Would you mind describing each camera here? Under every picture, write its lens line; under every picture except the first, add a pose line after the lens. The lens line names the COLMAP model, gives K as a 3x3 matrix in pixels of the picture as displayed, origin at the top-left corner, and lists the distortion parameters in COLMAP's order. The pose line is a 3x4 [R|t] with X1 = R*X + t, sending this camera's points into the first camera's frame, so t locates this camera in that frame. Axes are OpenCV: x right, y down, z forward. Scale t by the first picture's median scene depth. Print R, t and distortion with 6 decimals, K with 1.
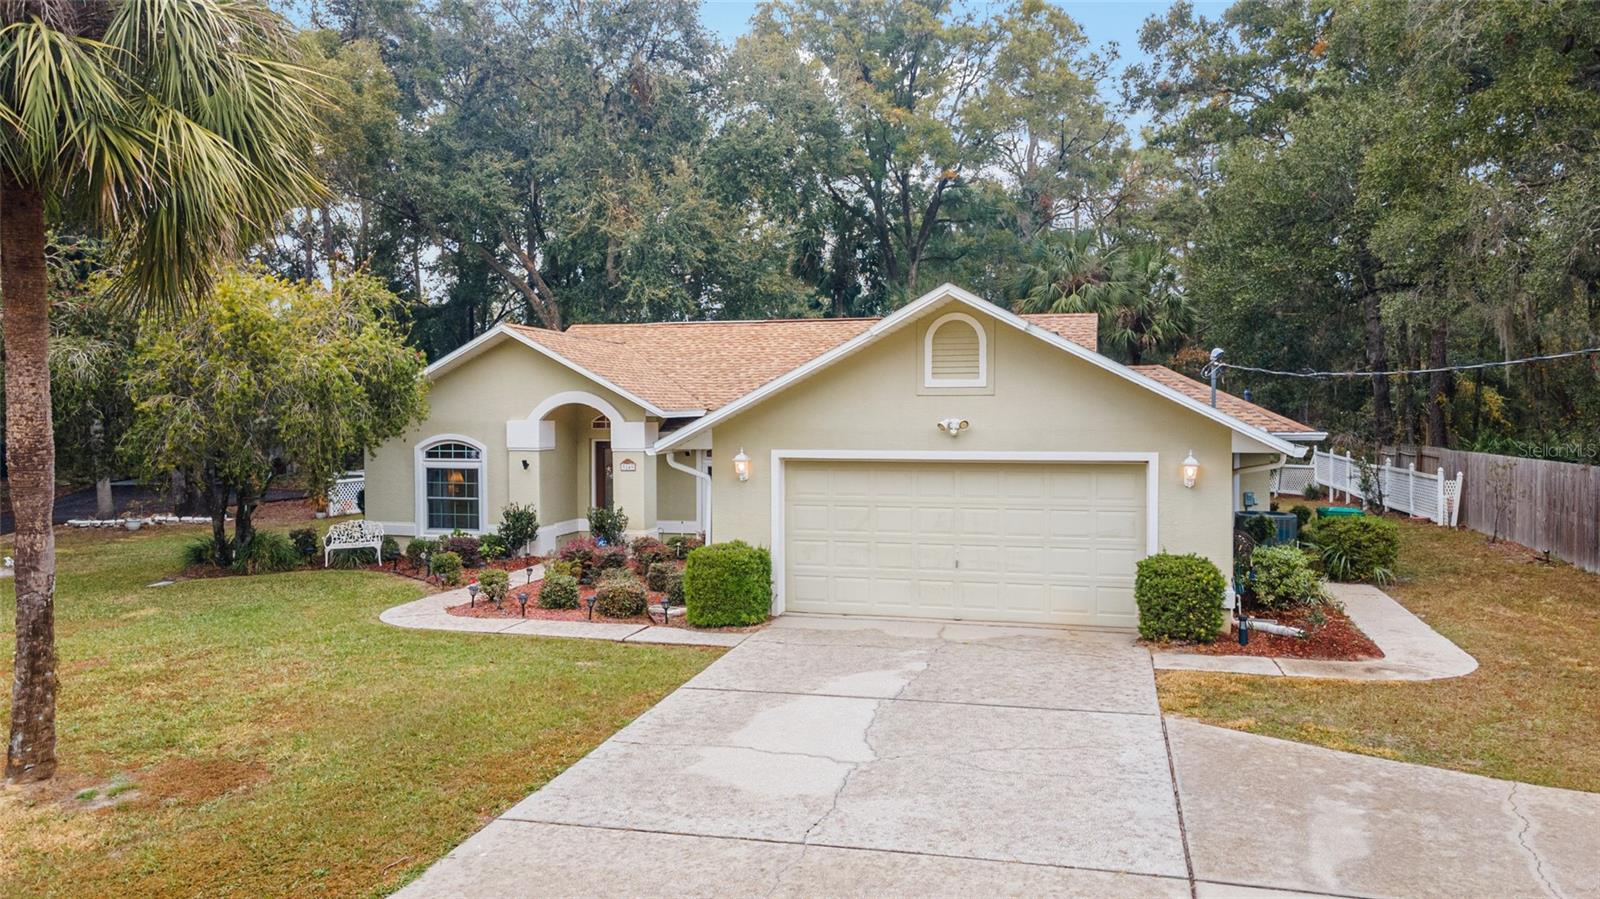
lens RADIAL K [[1165.5, 0, 795.5], [0, 1165.5, 449.1], [0, 0, 1]] dist [0.021678, 0.039169]
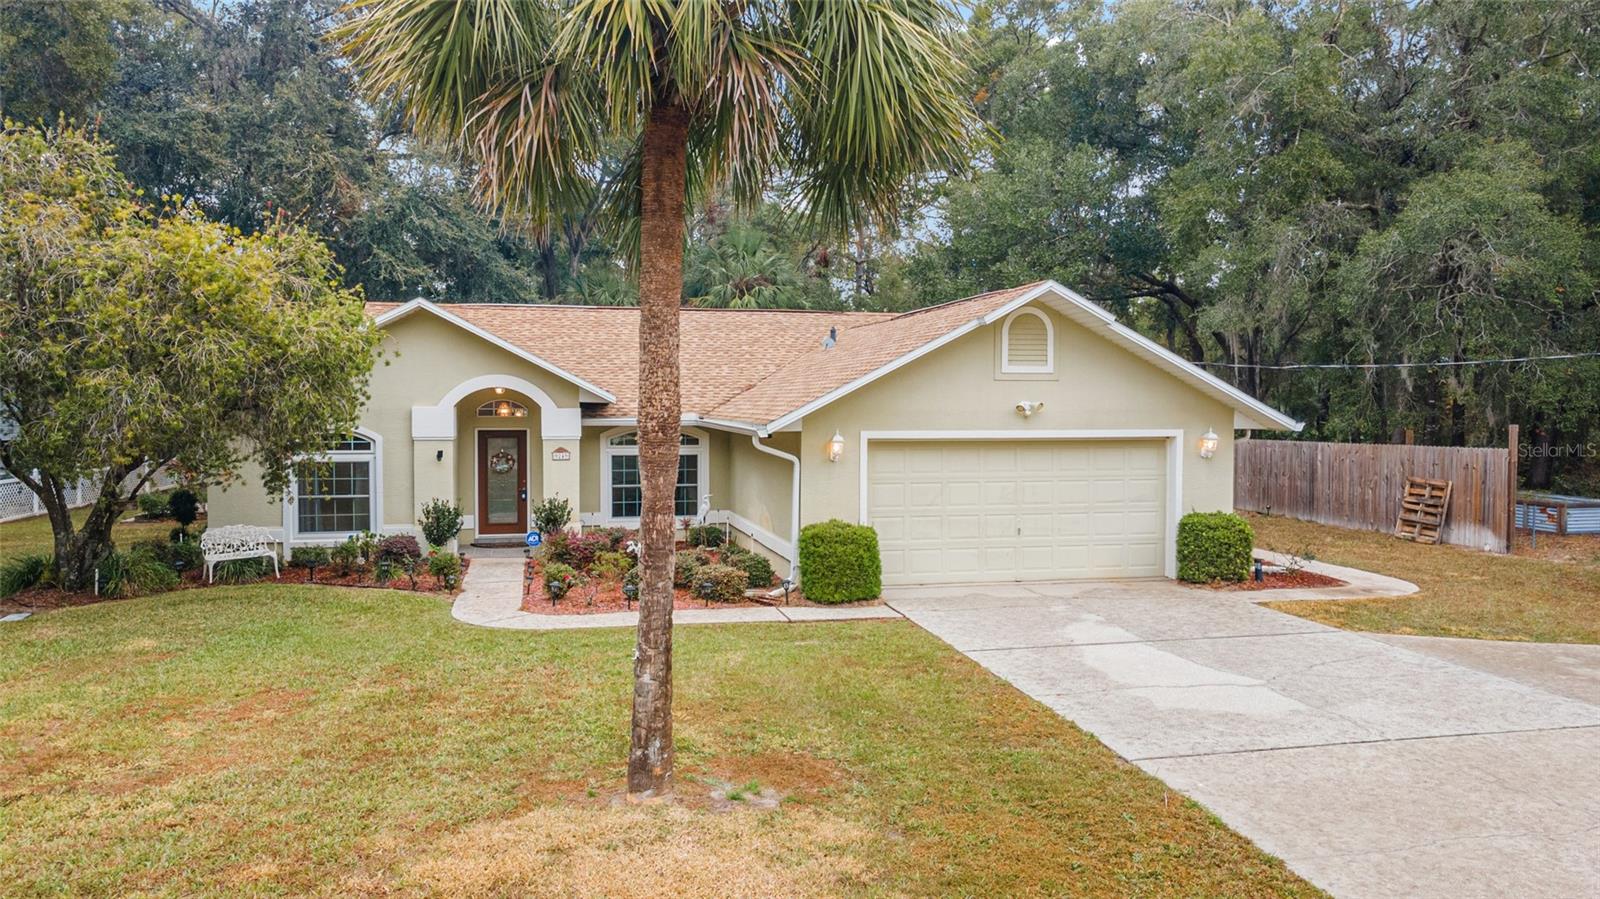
lens RADIAL K [[1165.5, 0, 793.7], [0, 1165.5, 447.7], [0, 0, 1]] dist [0.021678, 0.039169]
pose [[0.886643, -0.013007, 0.462272, -0.585922], [0.013797, 0.999903, 0.001670, 0.013753], [-0.462249, 0.004897, 0.886736, 0.110283]]
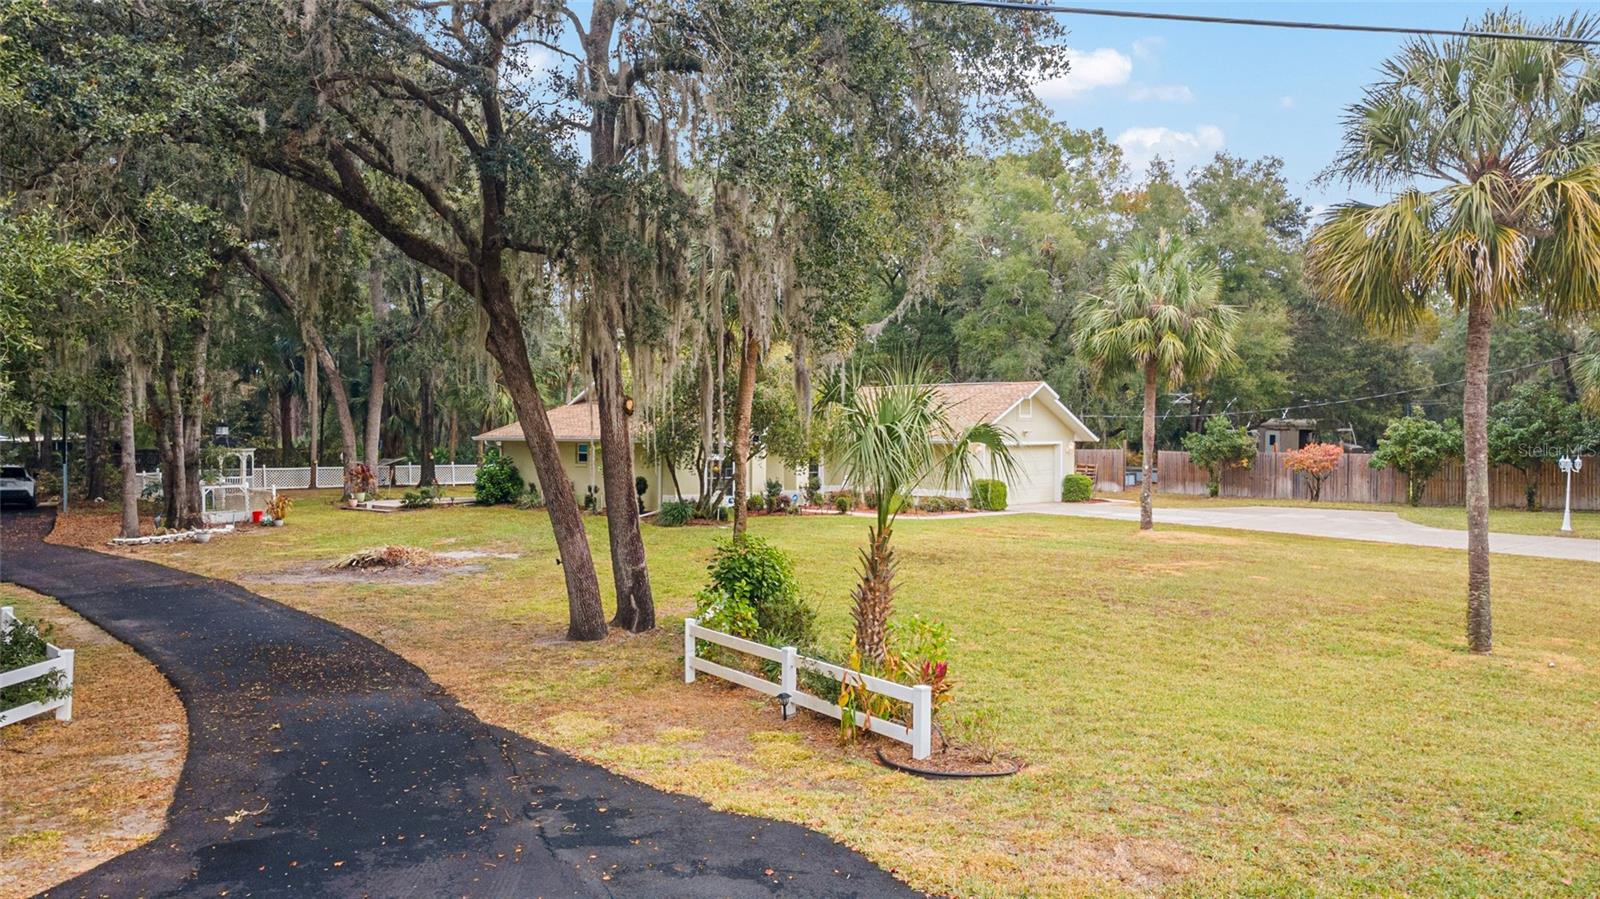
lens RADIAL K [[1165.5, 0, 802.7], [0, 1165.5, 451.0], [0, 0, 1]] dist [0.021678, 0.039169]
pose [[0.478023, -0.008758, 0.878304, -2.539346], [0.027498, 0.999609, -0.004999, 0.024112], [-0.877917, 0.026541, 0.478077, 0.152804]]
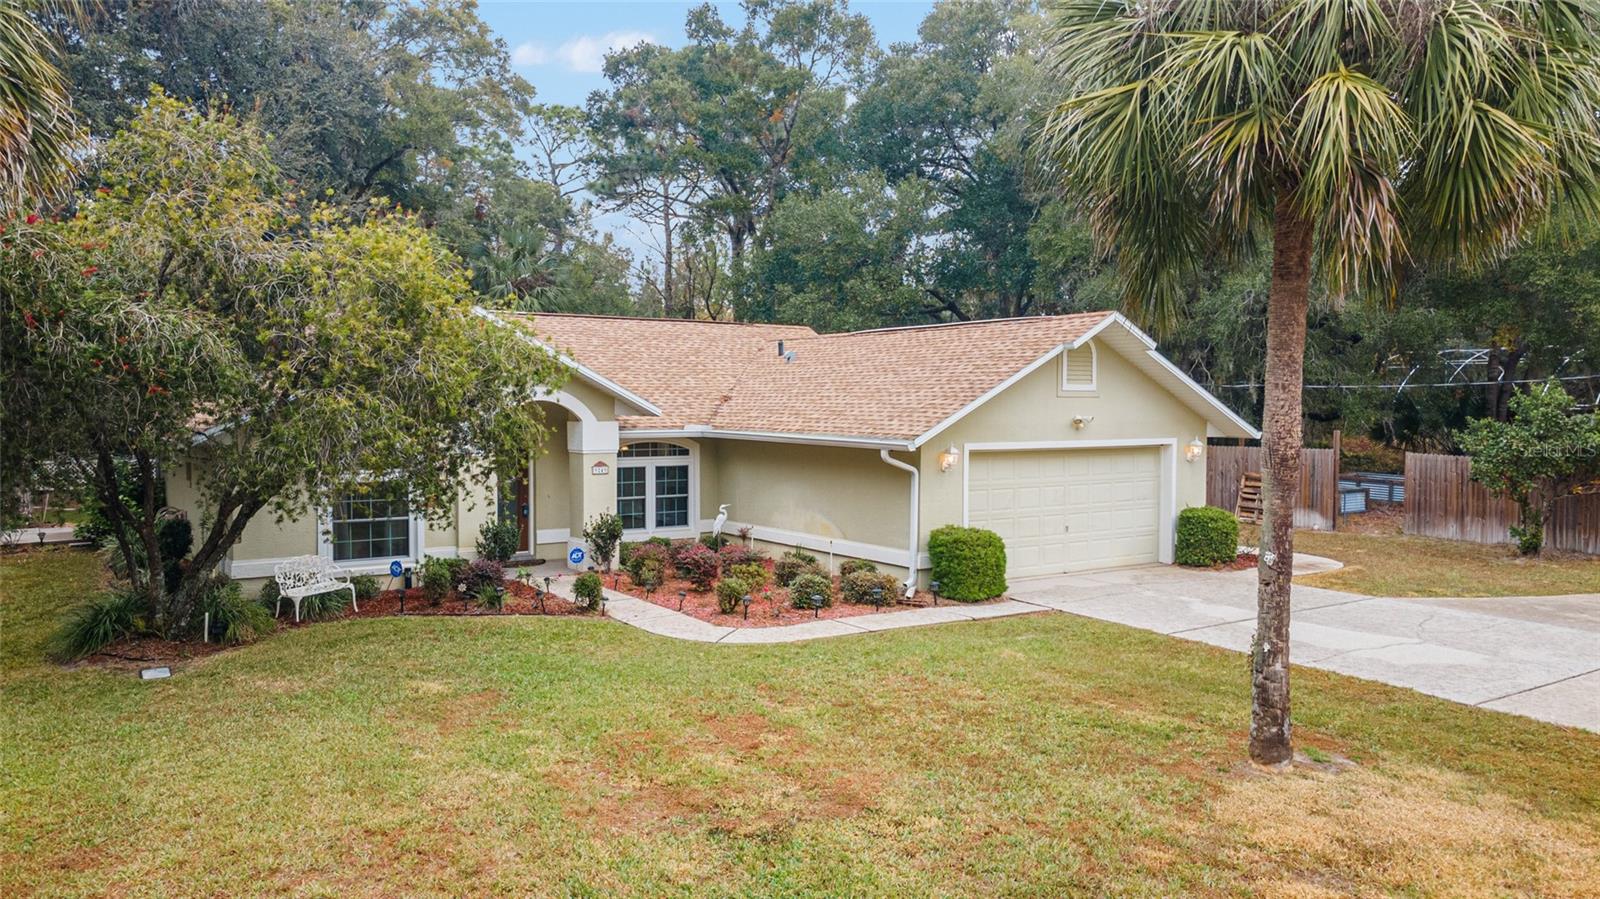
lens RADIAL K [[1165.5, 0, 802.3], [0, 1165.5, 448.3], [0, 0, 1]] dist [0.021678, 0.039169]
pose [[0.654822, -0.025108, 0.755366, -1.043260], [0.024371, 0.999630, 0.012099, -0.012666], [-0.755390, 0.010486, 0.655192, 0.391512]]
